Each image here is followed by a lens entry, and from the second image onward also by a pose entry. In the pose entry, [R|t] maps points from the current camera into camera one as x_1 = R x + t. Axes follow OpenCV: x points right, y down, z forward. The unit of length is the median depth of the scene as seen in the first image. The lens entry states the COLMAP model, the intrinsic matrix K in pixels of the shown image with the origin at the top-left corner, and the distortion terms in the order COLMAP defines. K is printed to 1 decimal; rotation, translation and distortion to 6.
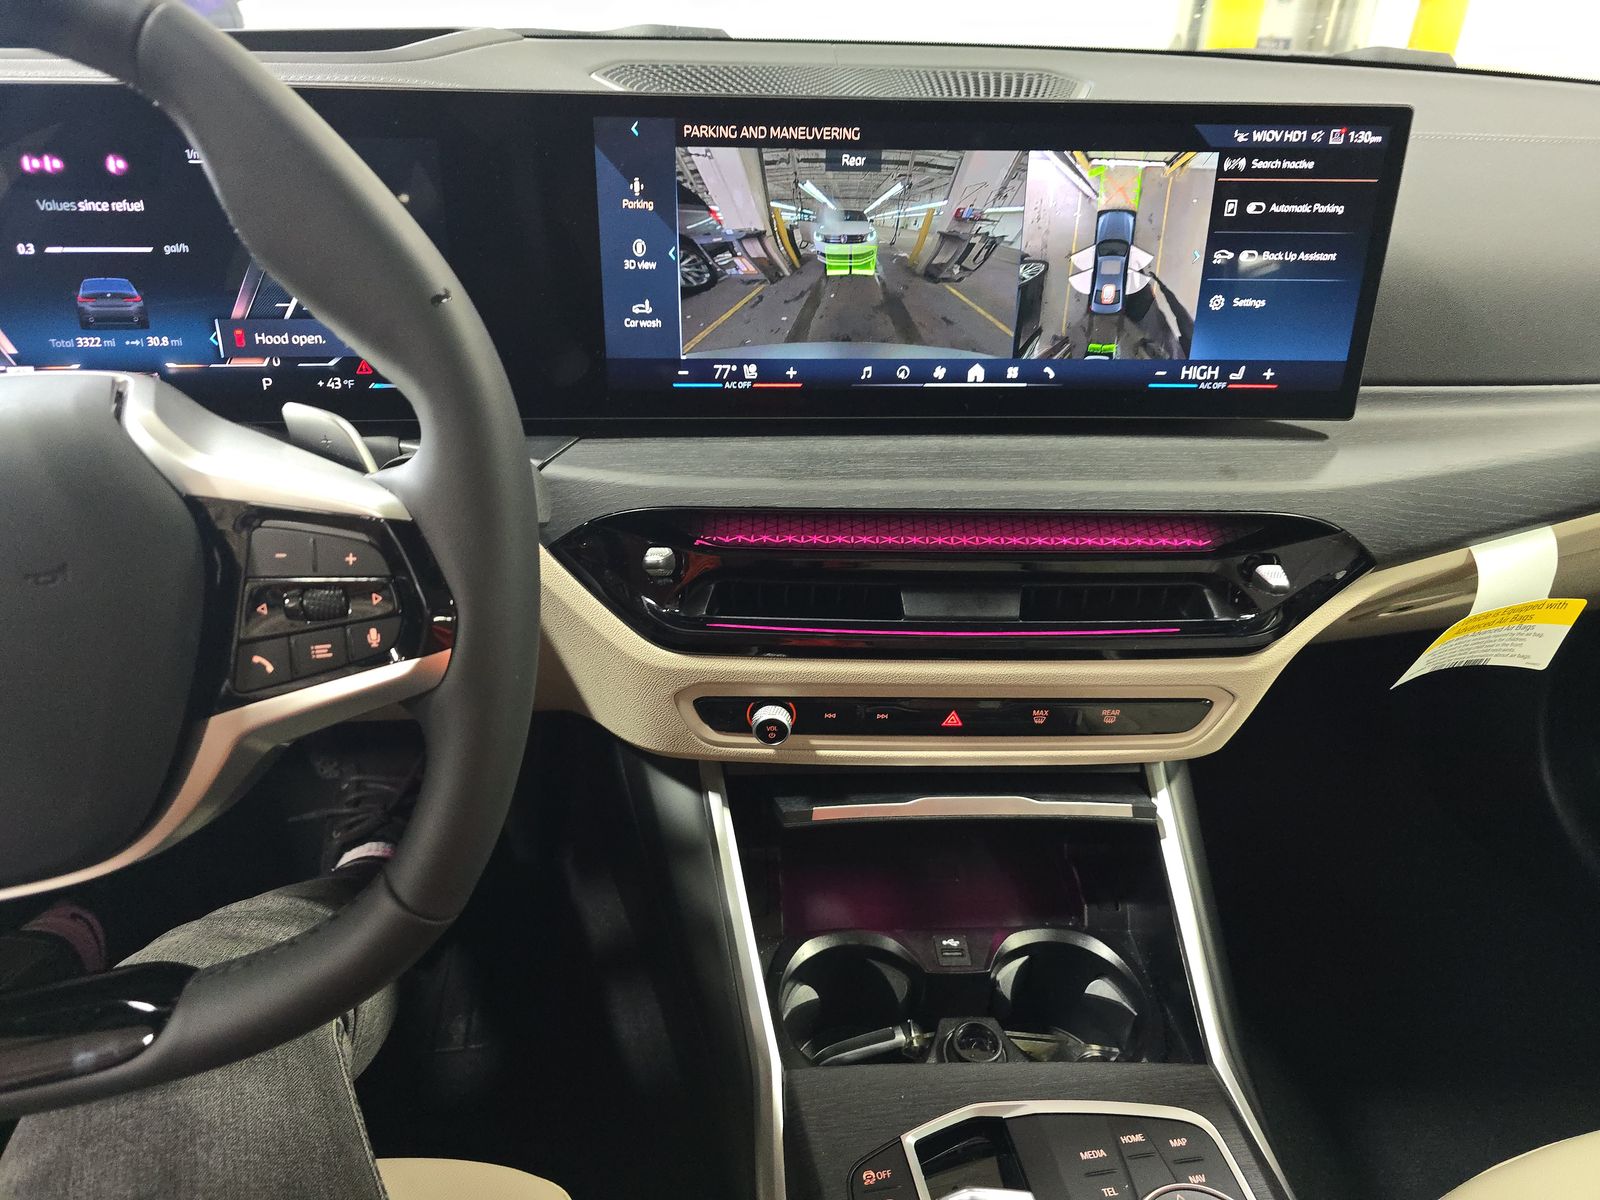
lens RADIAL K [[1002.4, 0, 800.0], [0, 1002.4, 600.0], [0, 0, 1]] dist [0.049462, -0.035981]
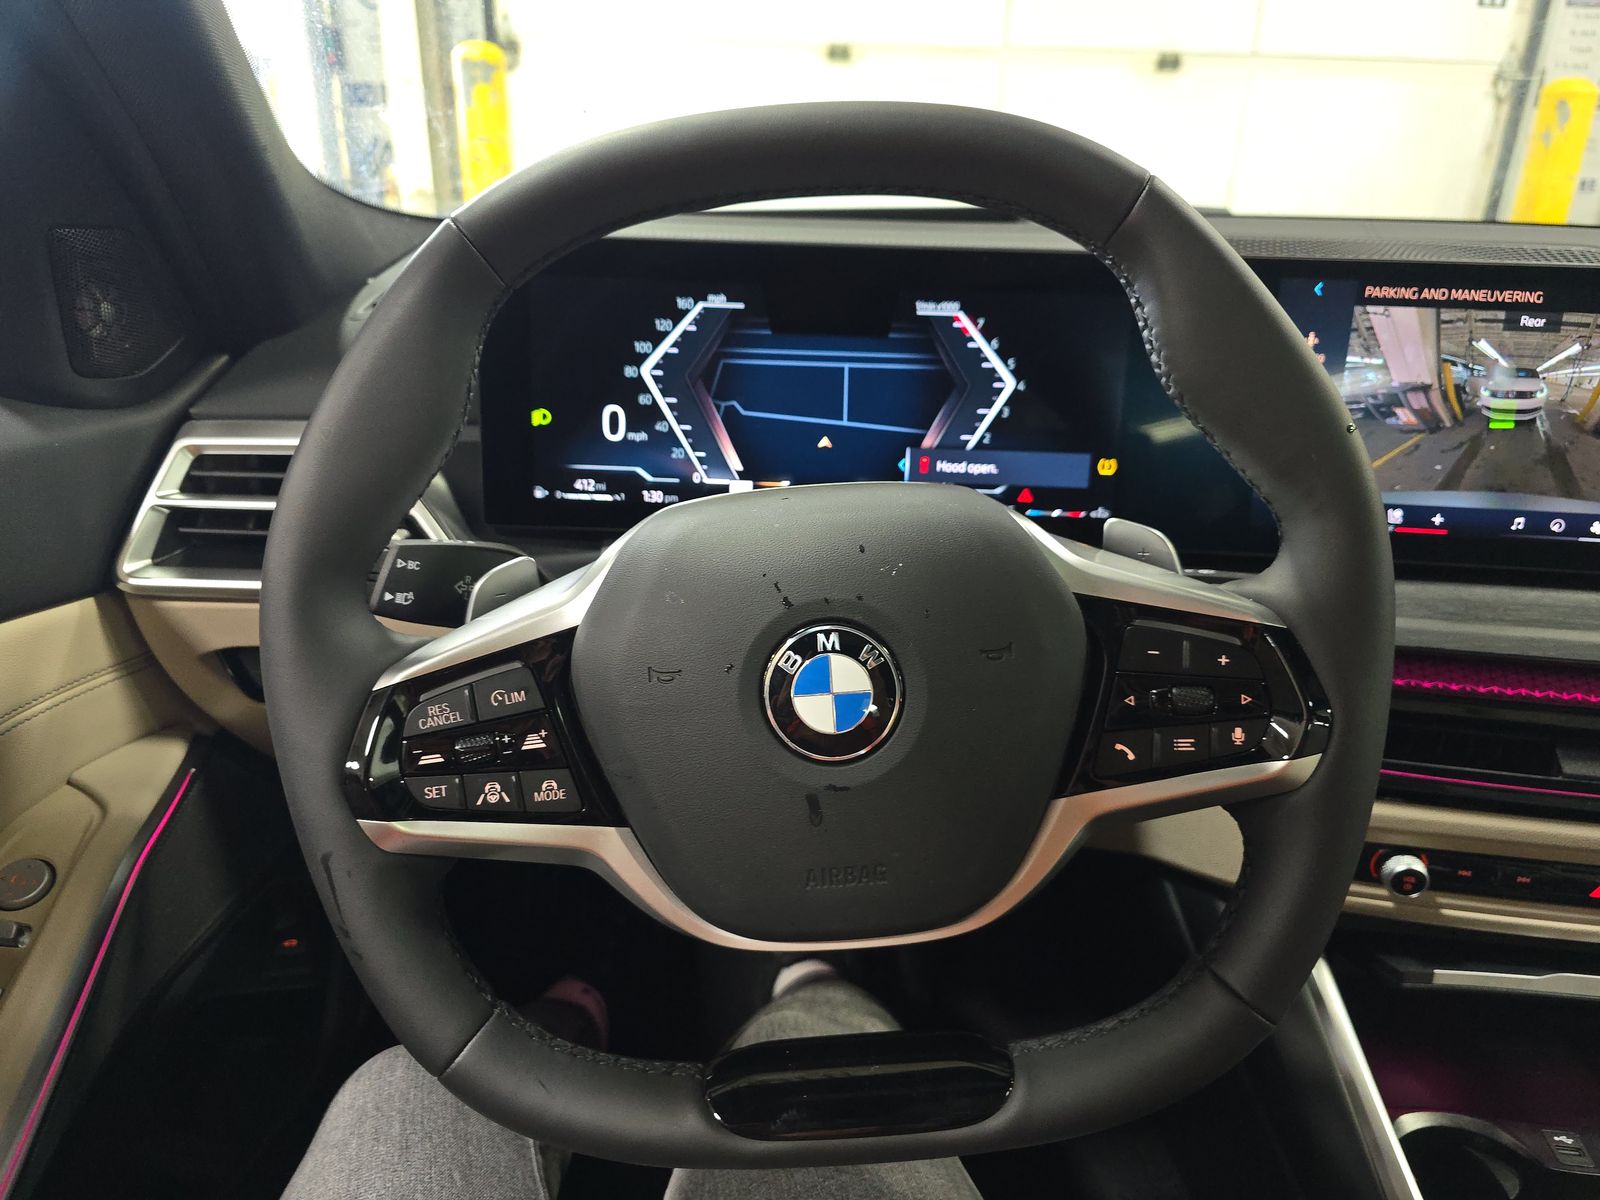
lens RADIAL K [[1002.4, 0, 800.0], [0, 1002.4, 600.0], [0, 0, 1]] dist [0.049462, -0.035981]
pose [[0.987543, 0.067328, -0.142218, -0.513327], [-0.085220, 0.988651, -0.123720, 0.035004], [0.132274, 0.134299, 0.982073, -0.074786]]
